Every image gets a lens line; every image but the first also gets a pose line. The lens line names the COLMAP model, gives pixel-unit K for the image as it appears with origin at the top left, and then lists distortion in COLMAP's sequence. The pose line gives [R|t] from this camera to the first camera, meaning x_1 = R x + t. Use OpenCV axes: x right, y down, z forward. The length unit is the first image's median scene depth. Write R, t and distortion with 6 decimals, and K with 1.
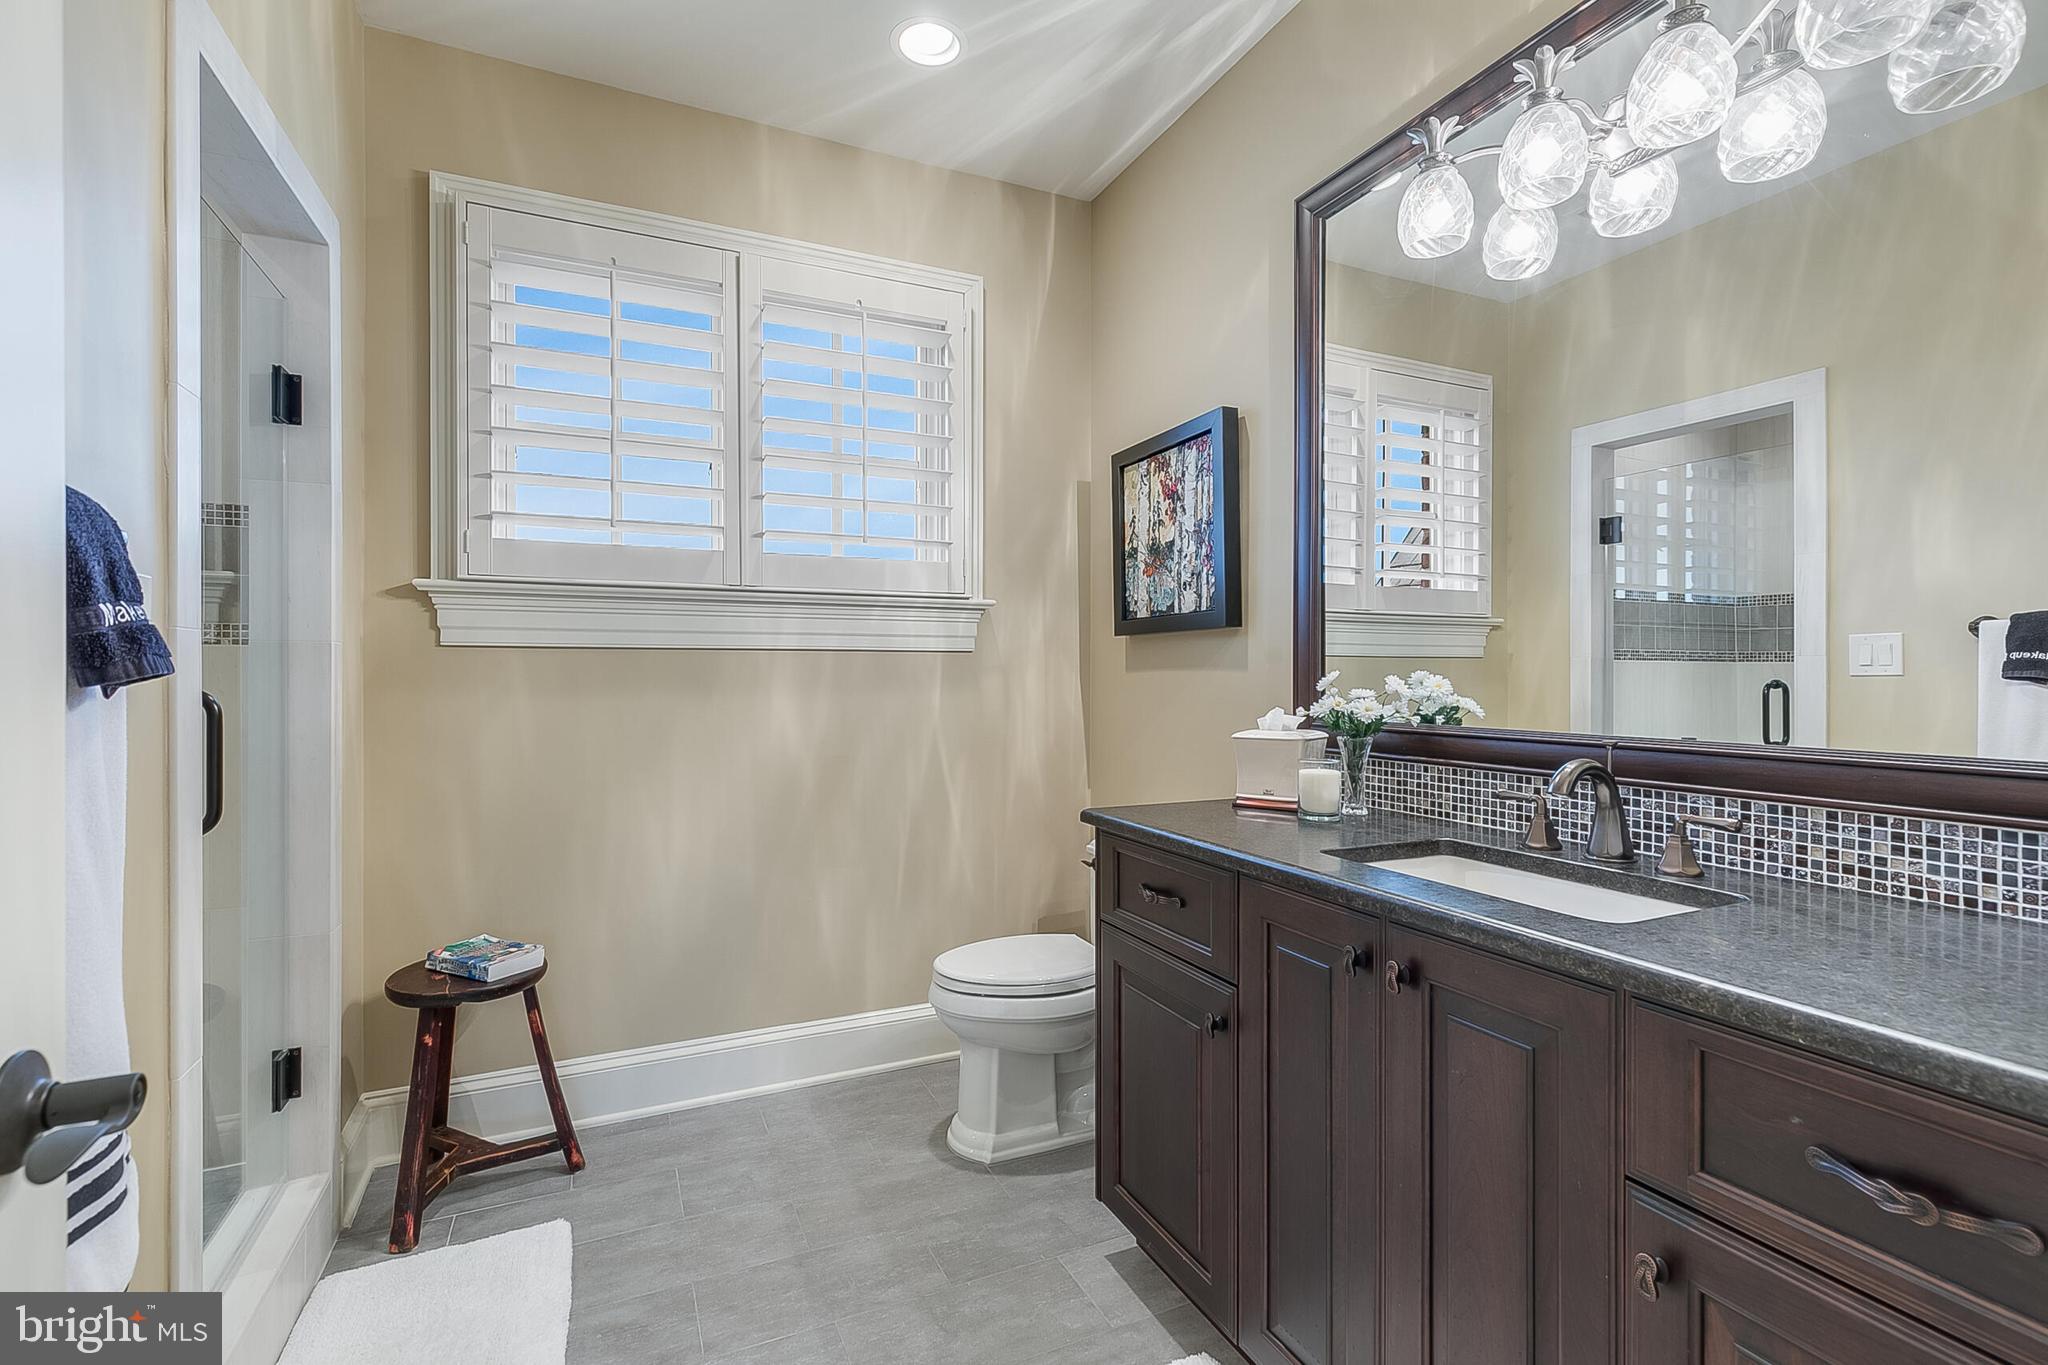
lens RADIAL K [[911.6, 0, 1024.0], [0, 911.6, 682.5], [0, 0, 1]] dist [0.001379, 0.000297]
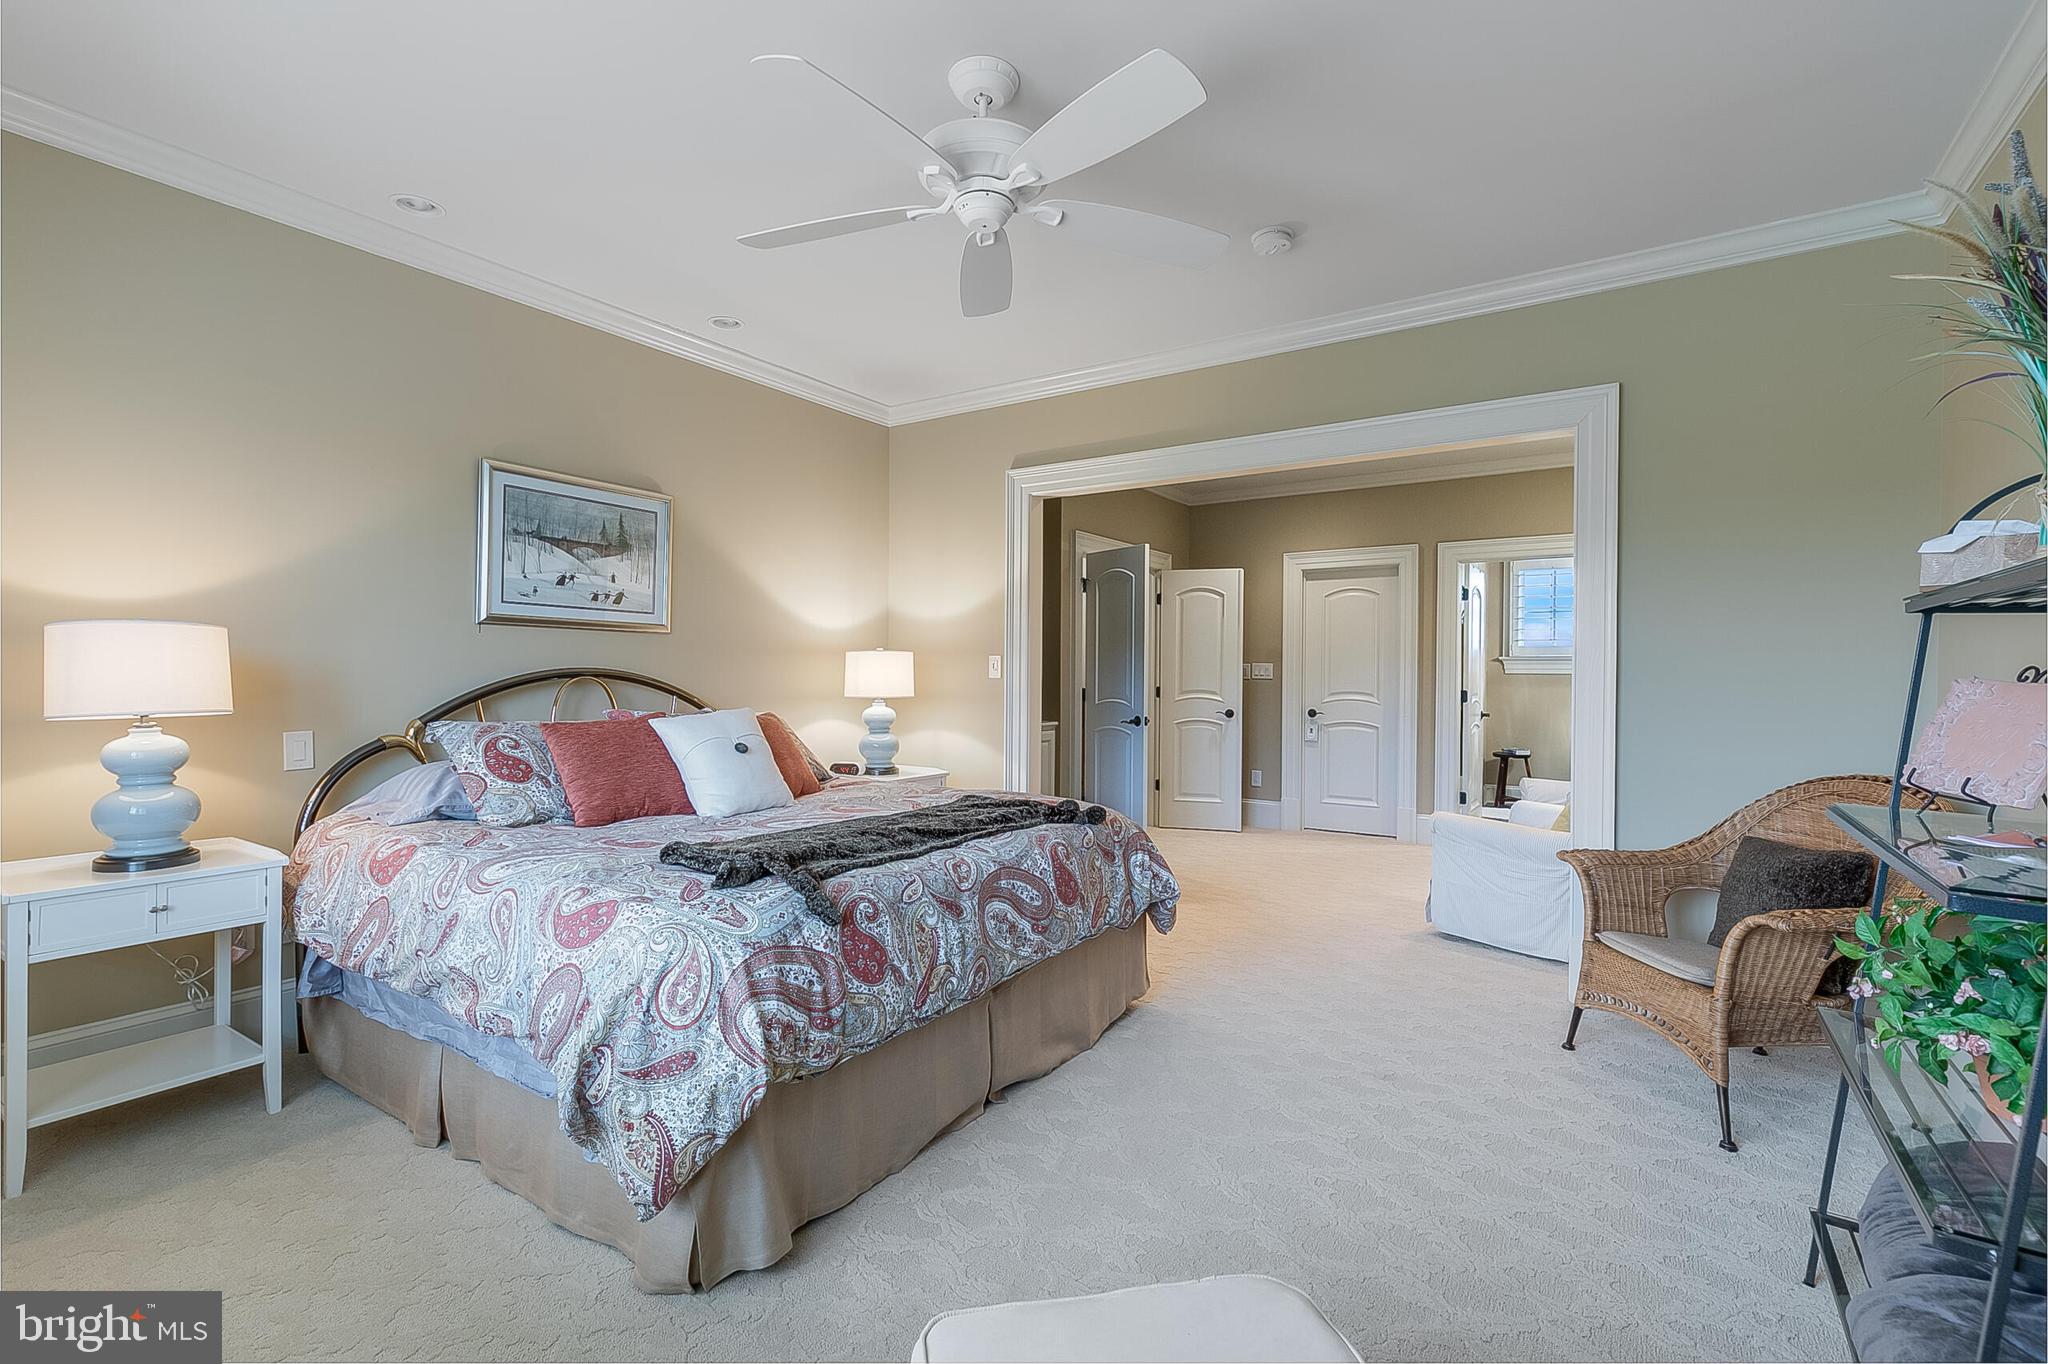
lens RADIAL K [[911.6, 0, 1024.0], [0, 911.6, 682.0], [0, 0, 1]] dist [0.001379, 0.000297]
pose [[0.521708, 0.005018, -0.853109, 1.642229], [-0.011151, 0.999937, -0.000938, 0.022097], [0.853051, 0.010002, 0.521731, -2.835958]]
